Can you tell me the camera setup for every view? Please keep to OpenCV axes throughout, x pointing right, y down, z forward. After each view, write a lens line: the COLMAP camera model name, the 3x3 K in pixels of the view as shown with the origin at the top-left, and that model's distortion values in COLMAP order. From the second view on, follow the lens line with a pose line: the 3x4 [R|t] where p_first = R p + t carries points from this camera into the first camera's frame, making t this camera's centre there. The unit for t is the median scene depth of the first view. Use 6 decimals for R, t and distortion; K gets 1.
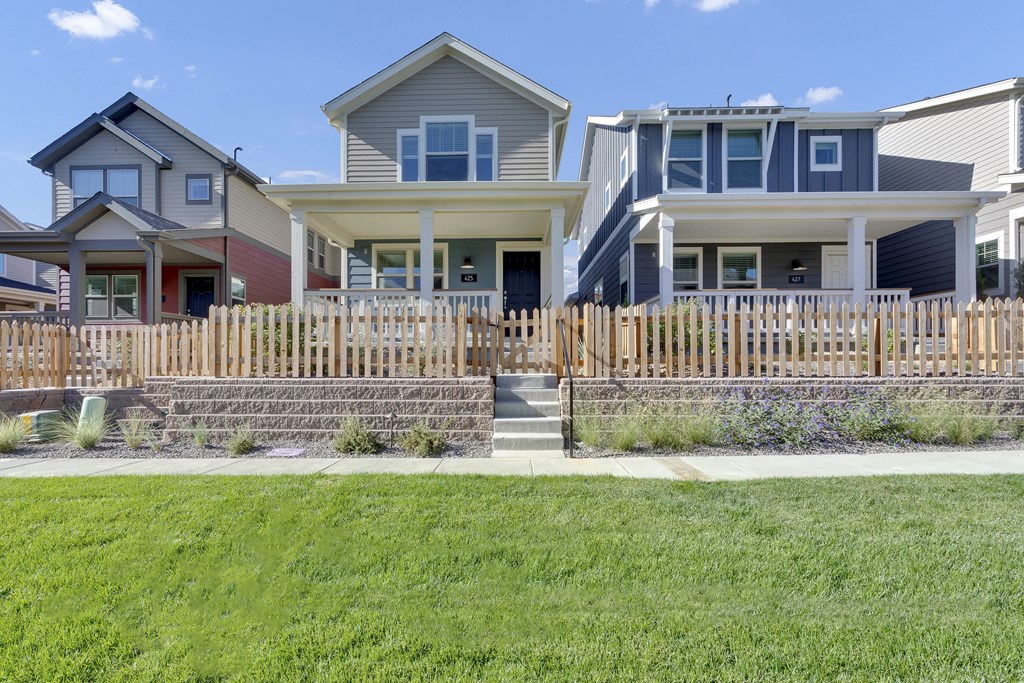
lens RADIAL K [[495.4, 0, 501.8], [0, 495.4, 359.9], [0, 0, 1]] dist [-0.004809, 0.000109]
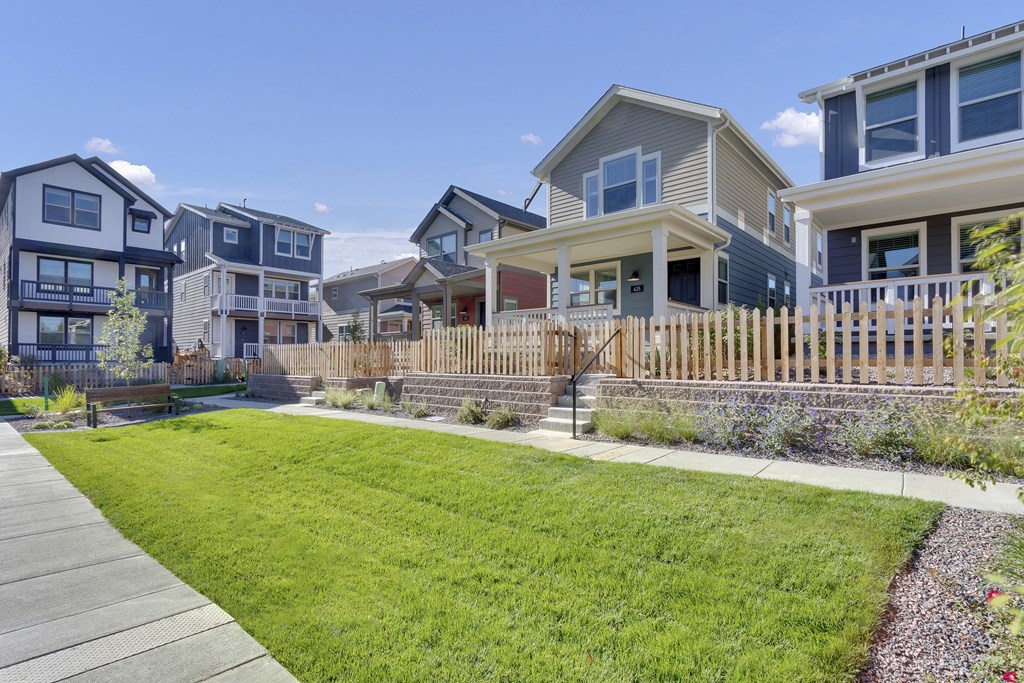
lens RADIAL K [[495.4, 0, 514.1], [0, 495.4, 343.9], [0, 0, 1]] dist [-0.004809, 0.000109]
pose [[0.766862, -0.019612, -0.641512, 0.467010], [0.004233, 0.999666, -0.025501, -0.011209], [0.641797, 0.016840, 0.766689, -0.056634]]
